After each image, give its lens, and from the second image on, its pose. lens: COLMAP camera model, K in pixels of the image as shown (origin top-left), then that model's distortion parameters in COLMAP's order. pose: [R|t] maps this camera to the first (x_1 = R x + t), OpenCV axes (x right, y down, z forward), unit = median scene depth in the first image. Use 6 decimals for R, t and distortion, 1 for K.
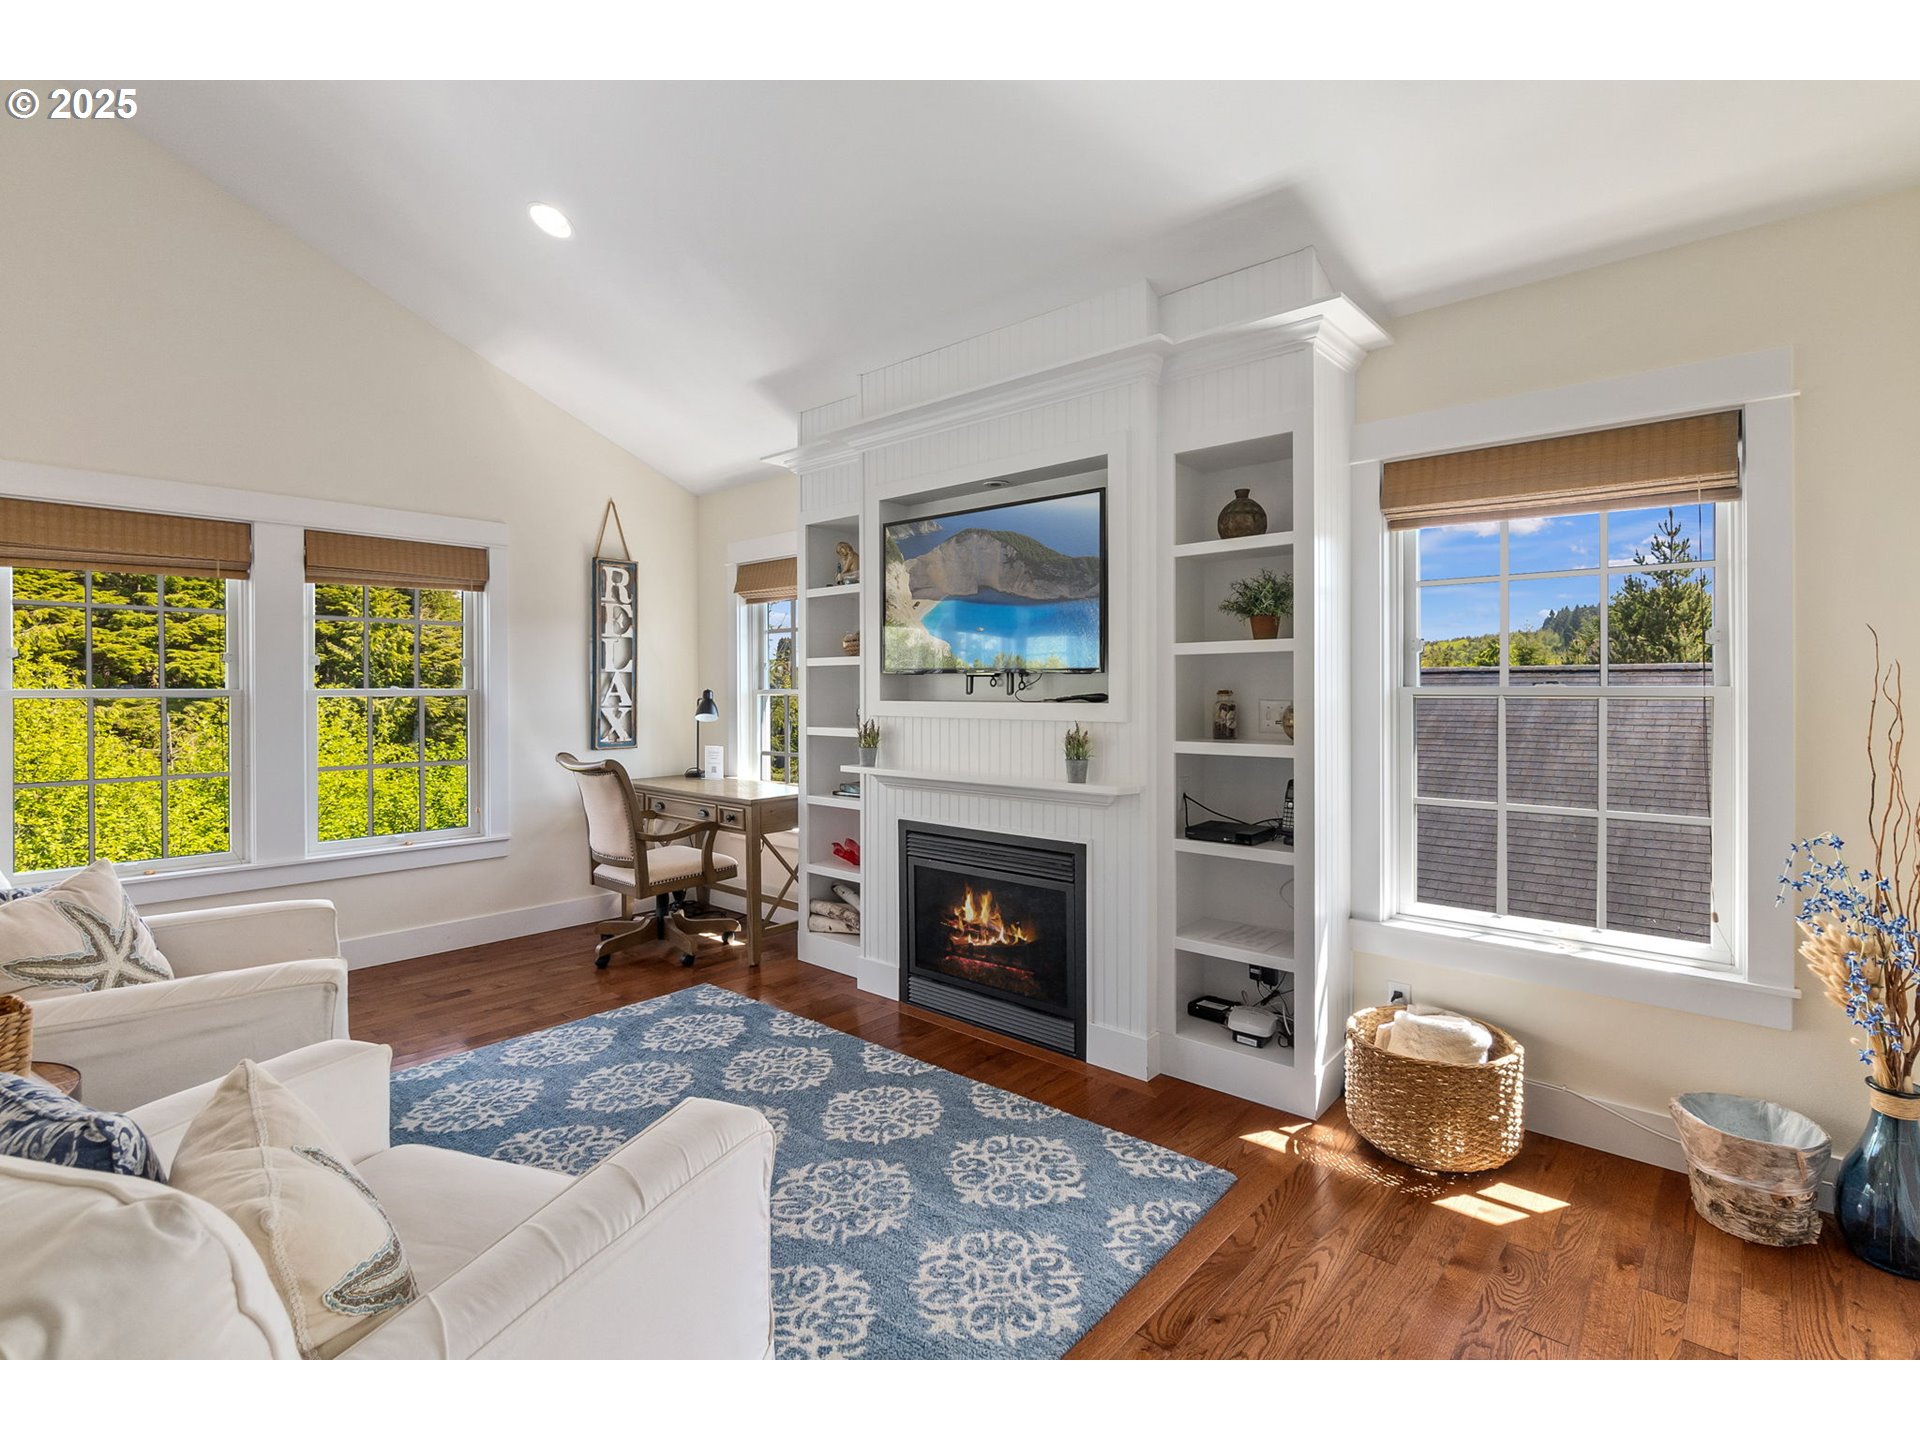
lens RADIAL K [[848.2, 0, 963.1], [0, 848.2, 696.1], [0, 0, 1]] dist [-0.004768, -0.000535]
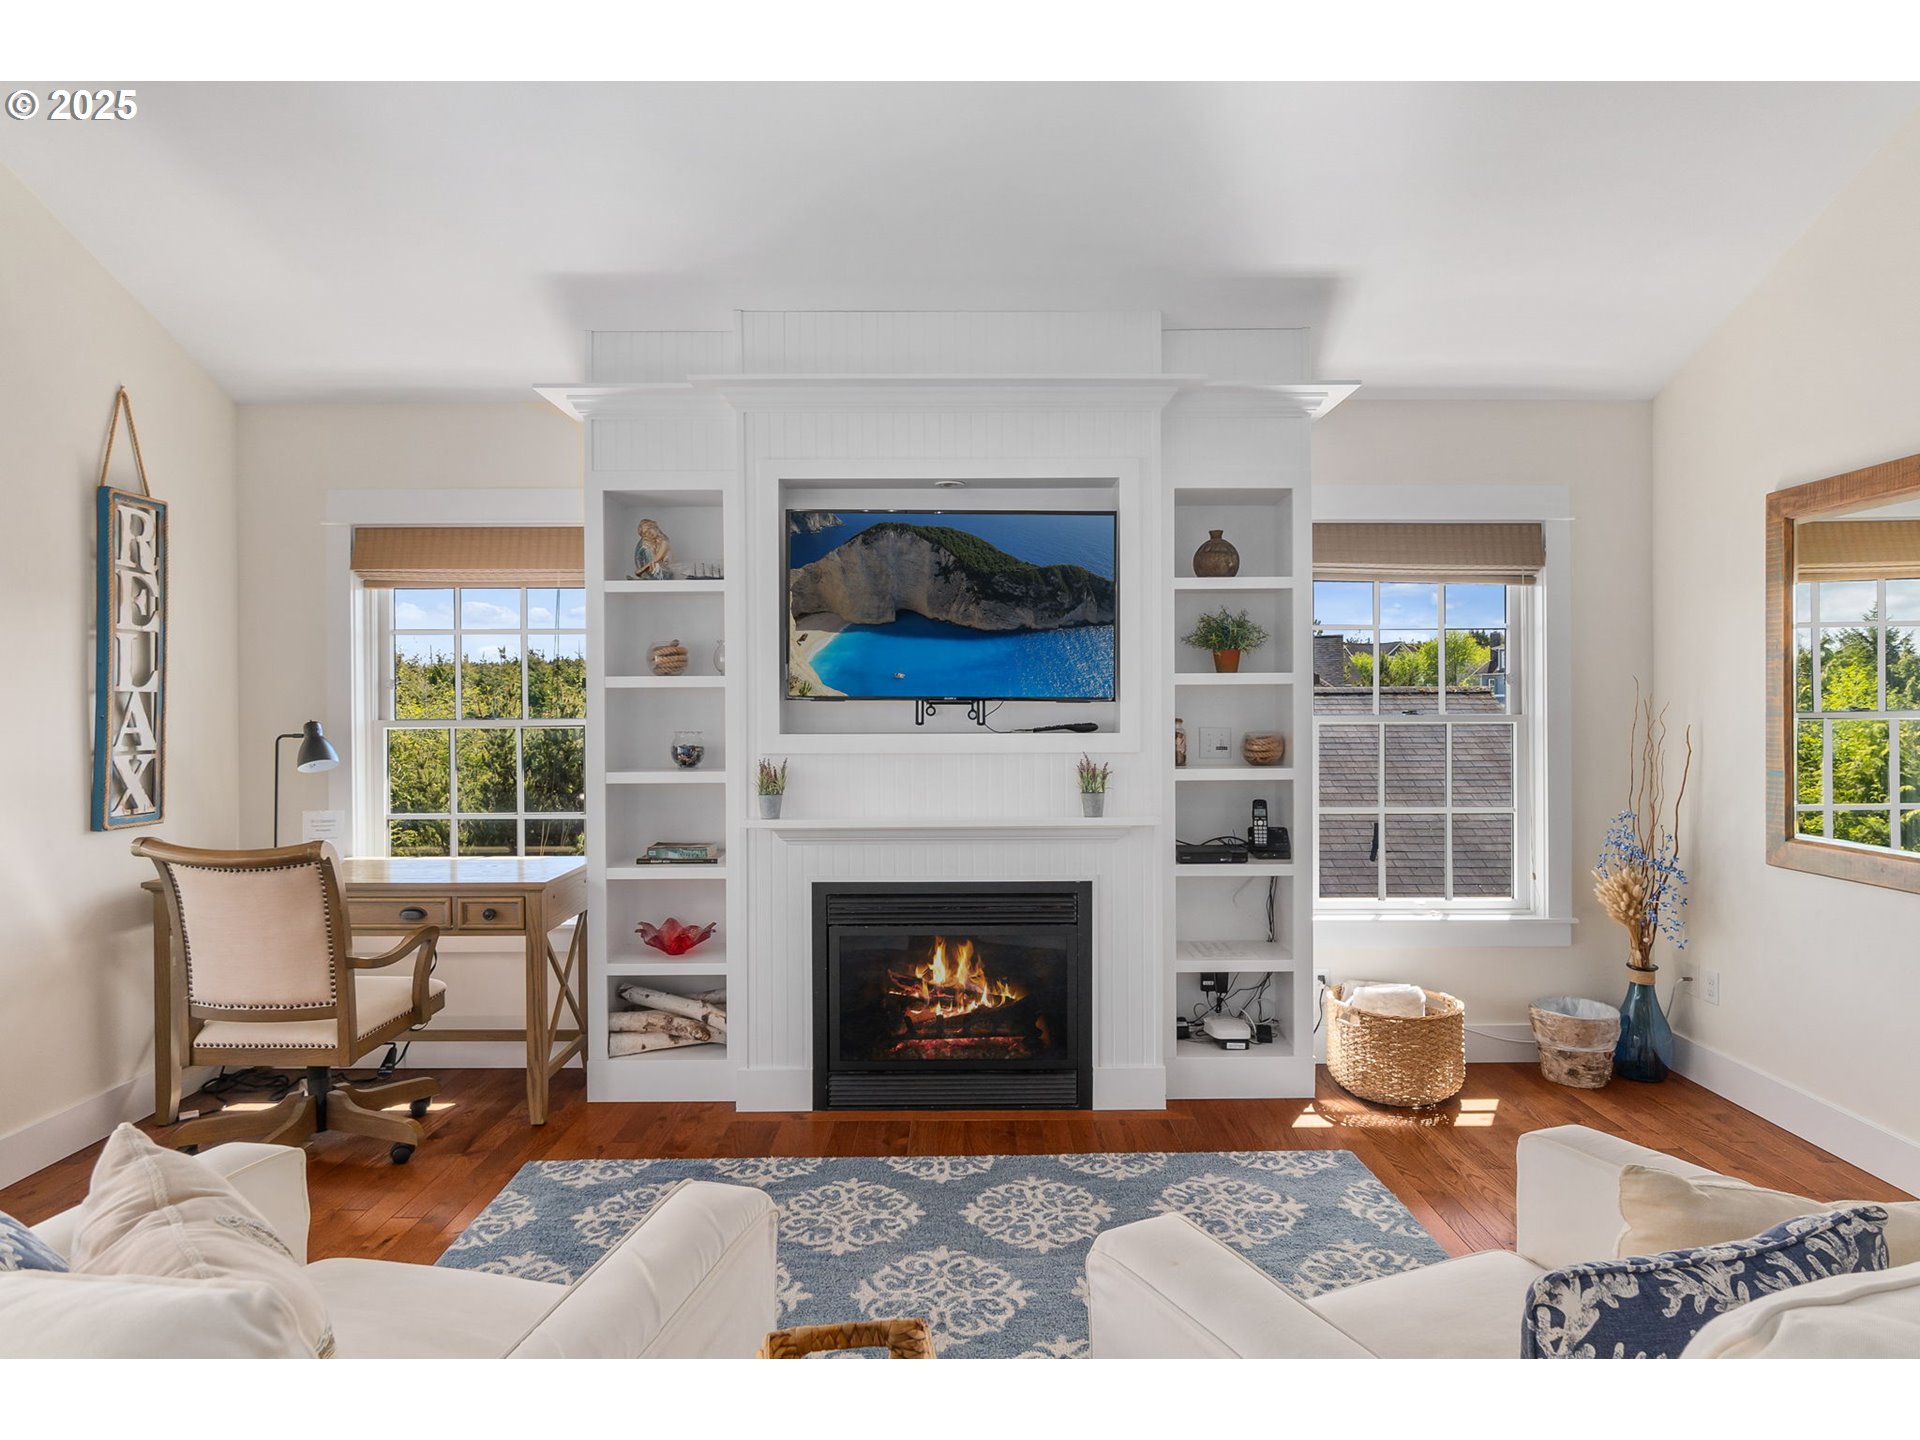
lens RADIAL K [[999.0, 0, 960.0], [0, 999.0, 720.0], [0, 0, 1]] dist [-0.003774, -0.000525]
pose [[0.774823, -0.005730, 0.632152, -0.678544], [0.008371, 0.999964, -0.001196, -0.006649], [-0.632122, 0.006218, 0.774844, 0.221130]]
